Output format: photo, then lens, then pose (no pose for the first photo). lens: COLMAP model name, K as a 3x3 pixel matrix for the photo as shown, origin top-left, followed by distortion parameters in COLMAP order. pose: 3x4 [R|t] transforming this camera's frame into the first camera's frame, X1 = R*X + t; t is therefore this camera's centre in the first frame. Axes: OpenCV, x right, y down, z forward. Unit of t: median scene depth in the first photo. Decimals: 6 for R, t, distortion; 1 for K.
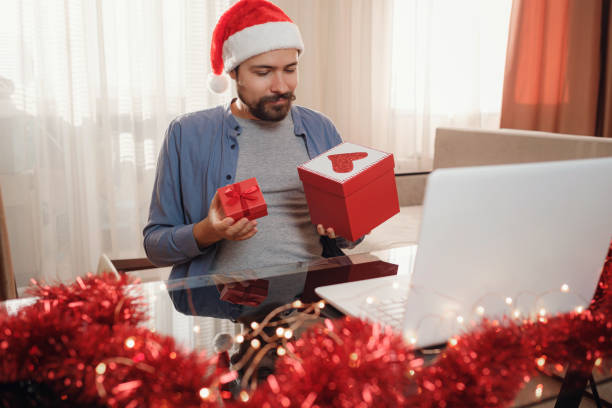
lens RADIAL K [[663.4, 0, 304.2], [0, 663.4, 204.0], [0, 0, 1]] dist [-0.008628, 0.013533]
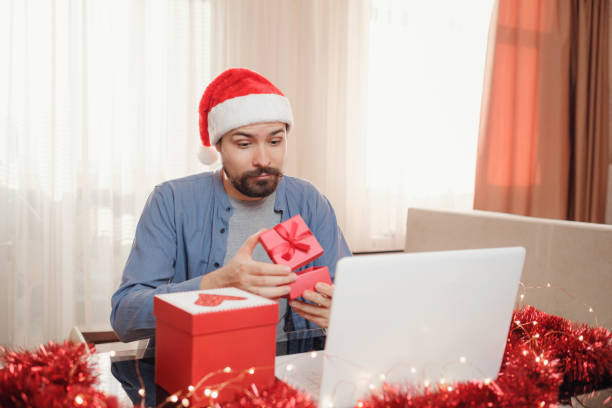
lens RADIAL K [[680.3, 0, 301.8], [0, 680.3, 202.7], [0, 0, 1]] dist [0.000966, -0.002283]
pose [[0.999787, 0.016909, 0.011793, 0.082344], [-0.015496, 0.993691, -0.111073, -0.008720], [-0.013597, 0.110867, 0.993742, -0.181908]]
